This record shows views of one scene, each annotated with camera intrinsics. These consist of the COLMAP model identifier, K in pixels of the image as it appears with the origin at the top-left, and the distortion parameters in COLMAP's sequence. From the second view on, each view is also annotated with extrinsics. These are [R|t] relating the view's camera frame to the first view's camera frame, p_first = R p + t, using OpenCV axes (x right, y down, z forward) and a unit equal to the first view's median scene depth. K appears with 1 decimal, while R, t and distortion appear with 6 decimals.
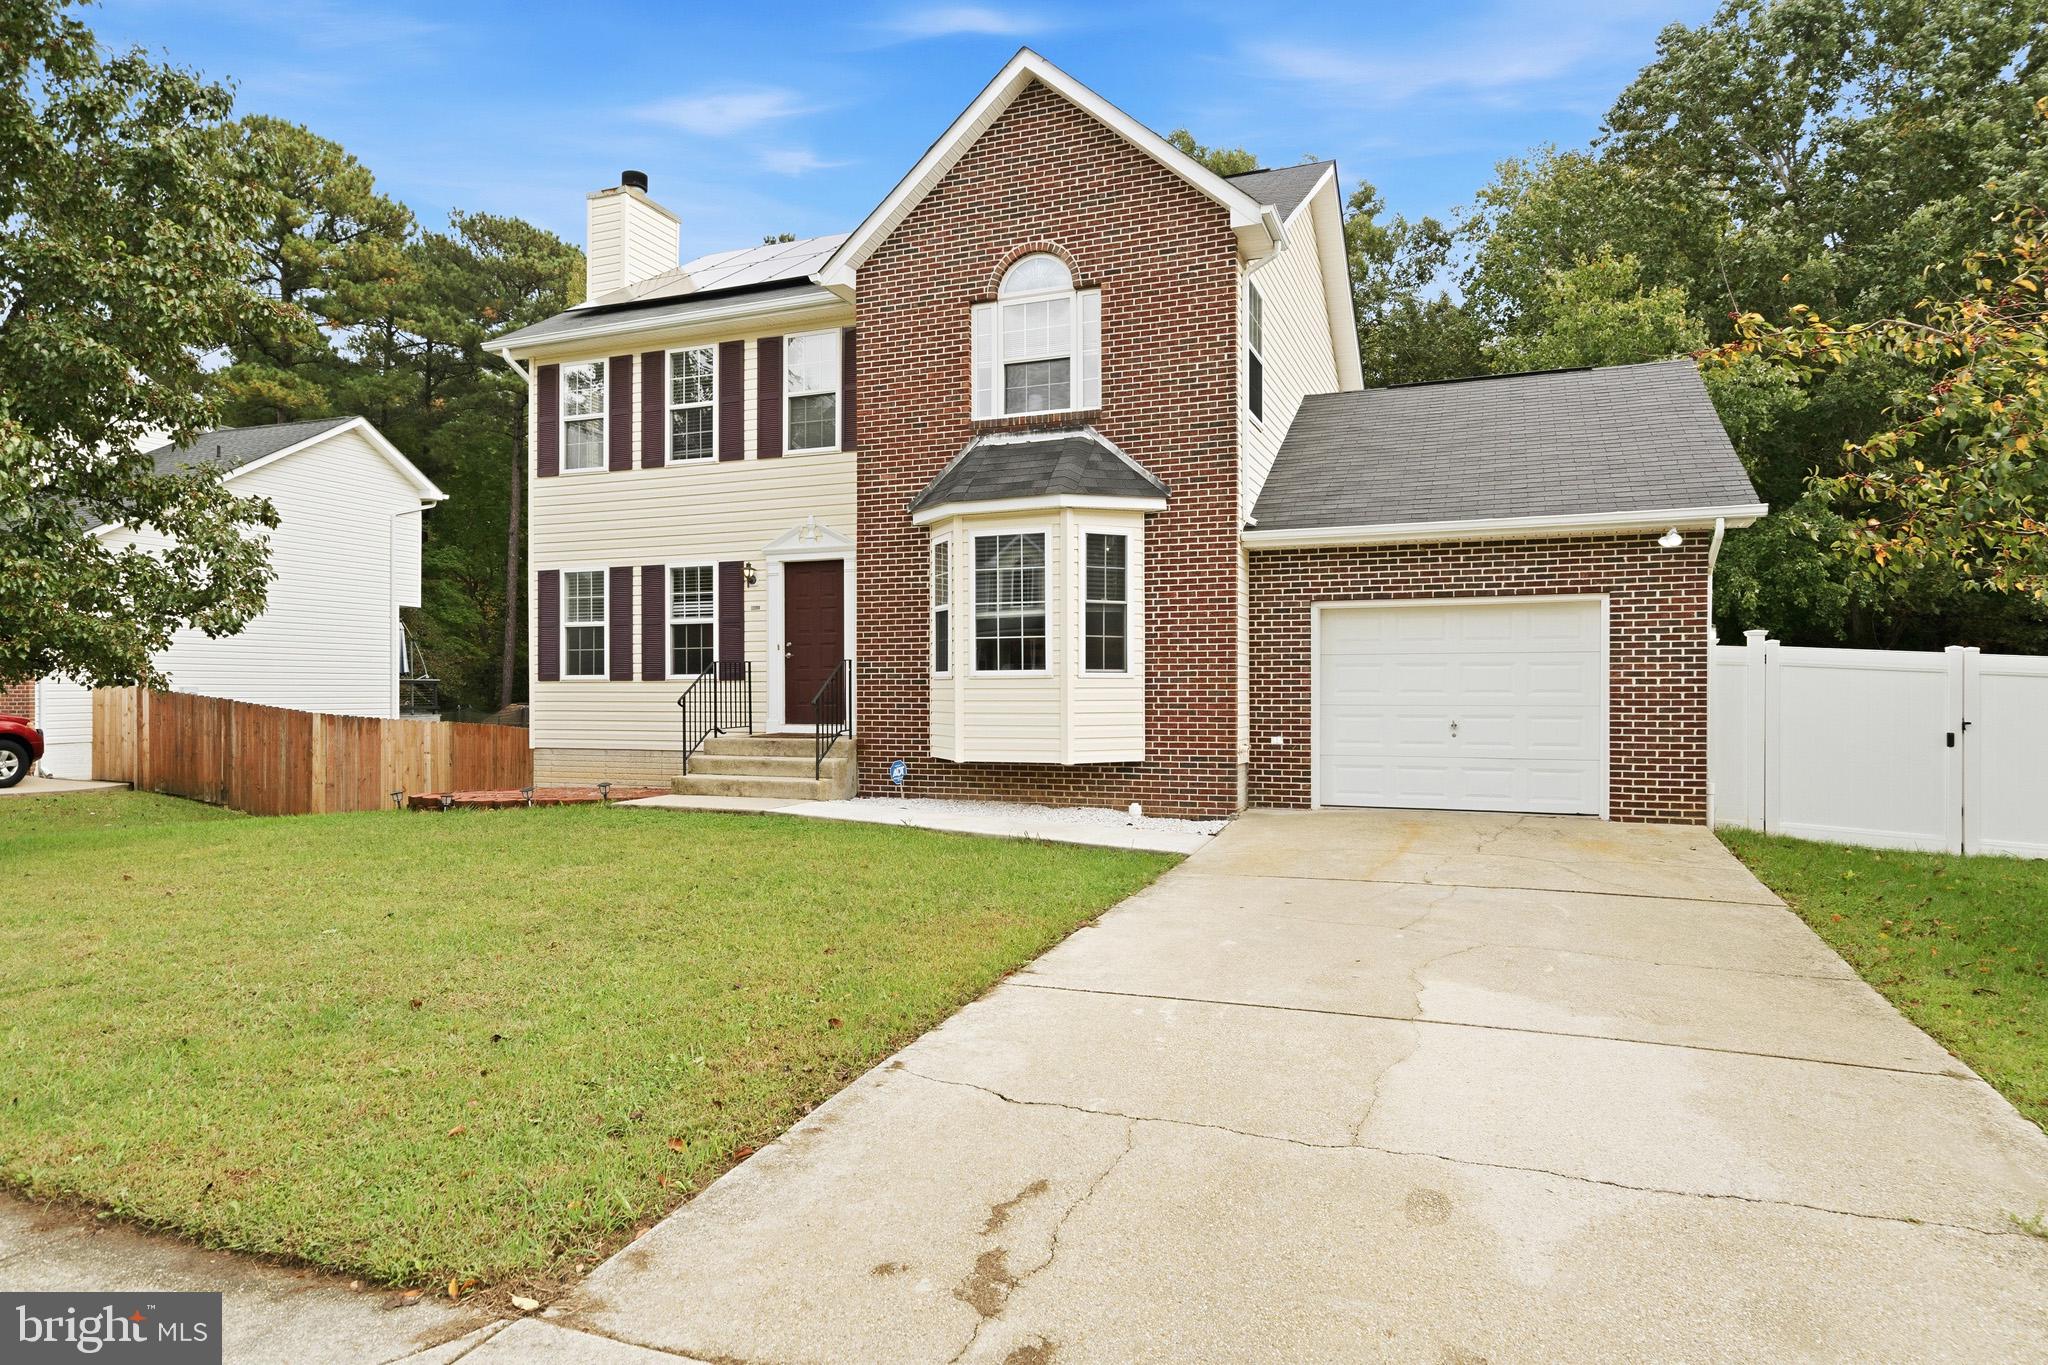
lens RADIAL K [[1188.7, 0, 1034.7], [0, 1188.7, 687.8], [0, 0, 1]] dist [-0.010490, 0.004598]
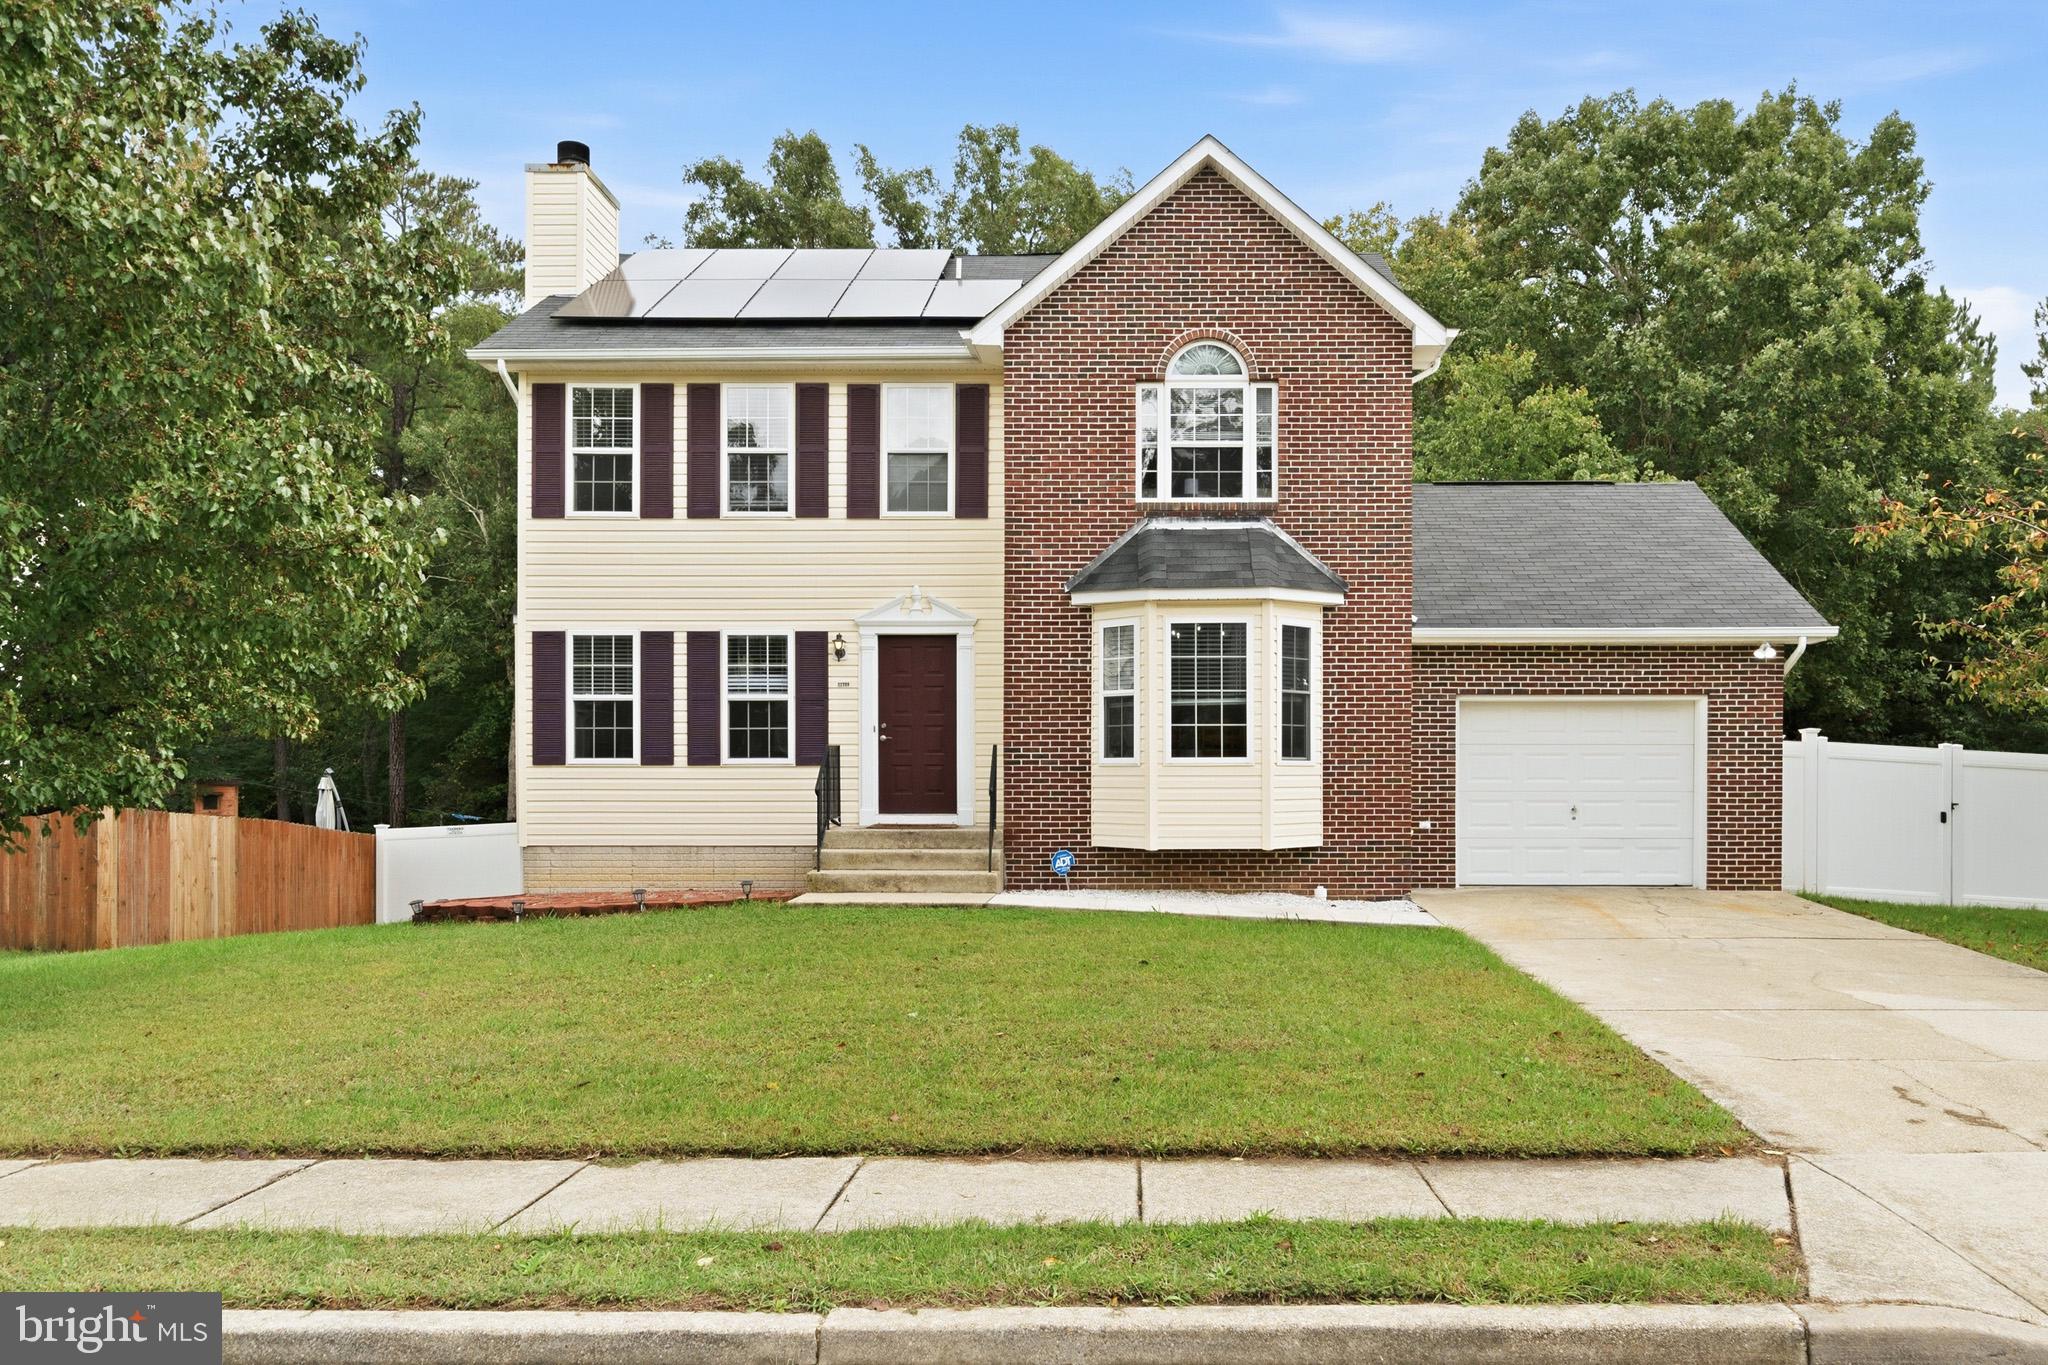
lens RADIAL K [[1517.8, 0, 1120.8], [0, 1517.8, 770.7], [0, 0, 1]] dist [-0.015266, -0.009940]
pose [[0.933217, 0.002230, 0.359306, -0.463578], [-0.002155, 0.999997, -0.000608, -0.002288], [-0.359307, -0.000207, 0.933220, -0.144020]]
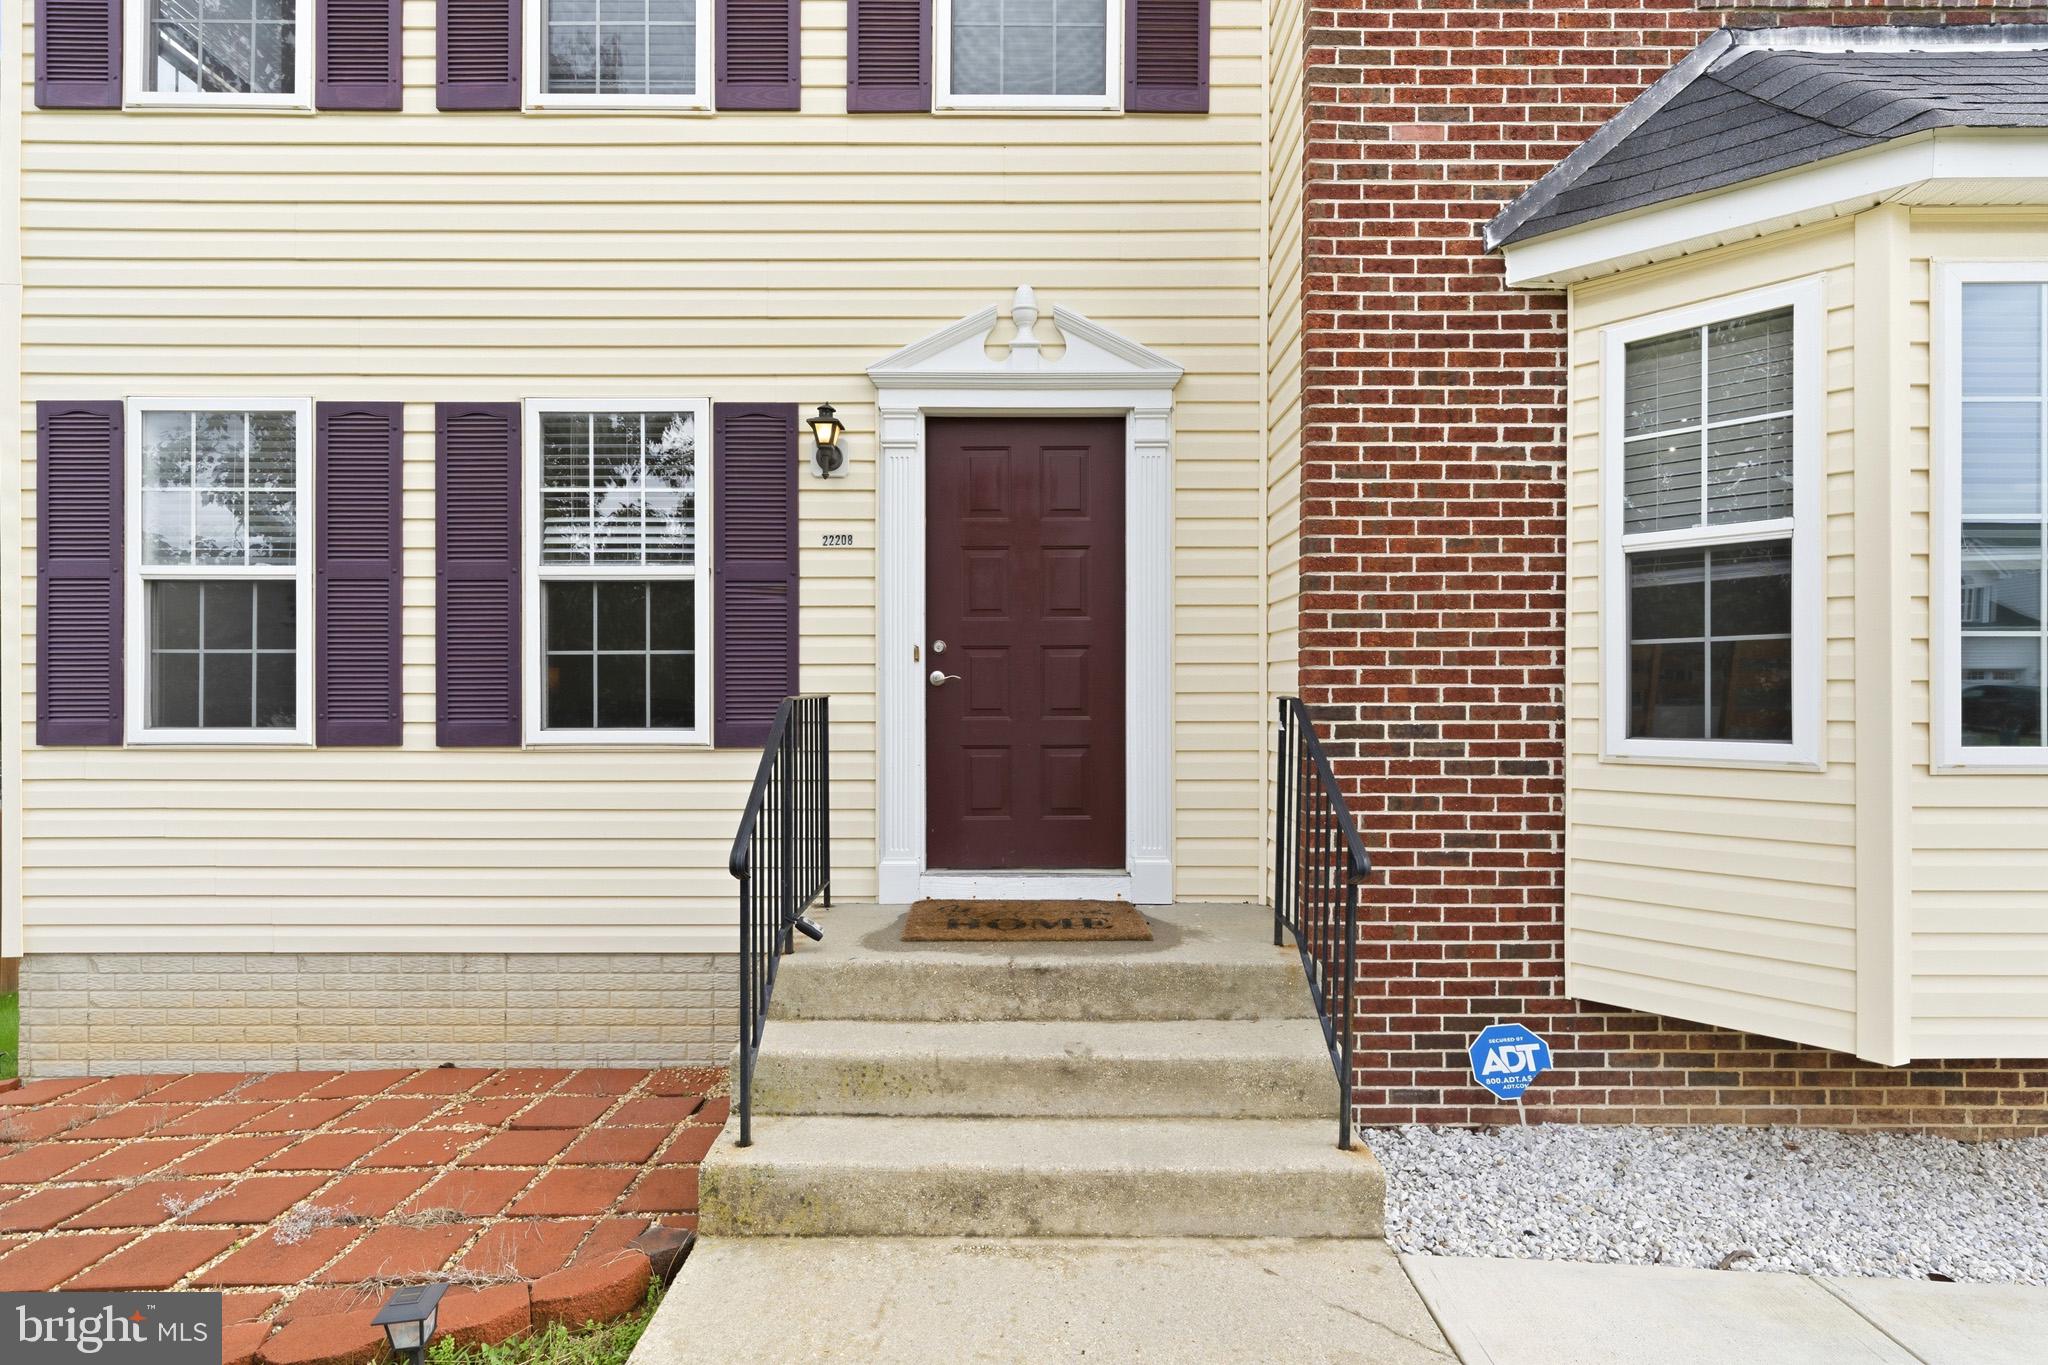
lens RADIAL K [[997.8, 0, 1030.2], [0, 997.8, 692.9], [0, 0, 1]] dist [0.000579, 0.000088]
pose [[0.933143, 0.003620, 0.359488, -0.295872], [-0.002645, 0.999991, -0.003205, -0.022098], [-0.359497, 0.002040, 0.933144, 0.727368]]
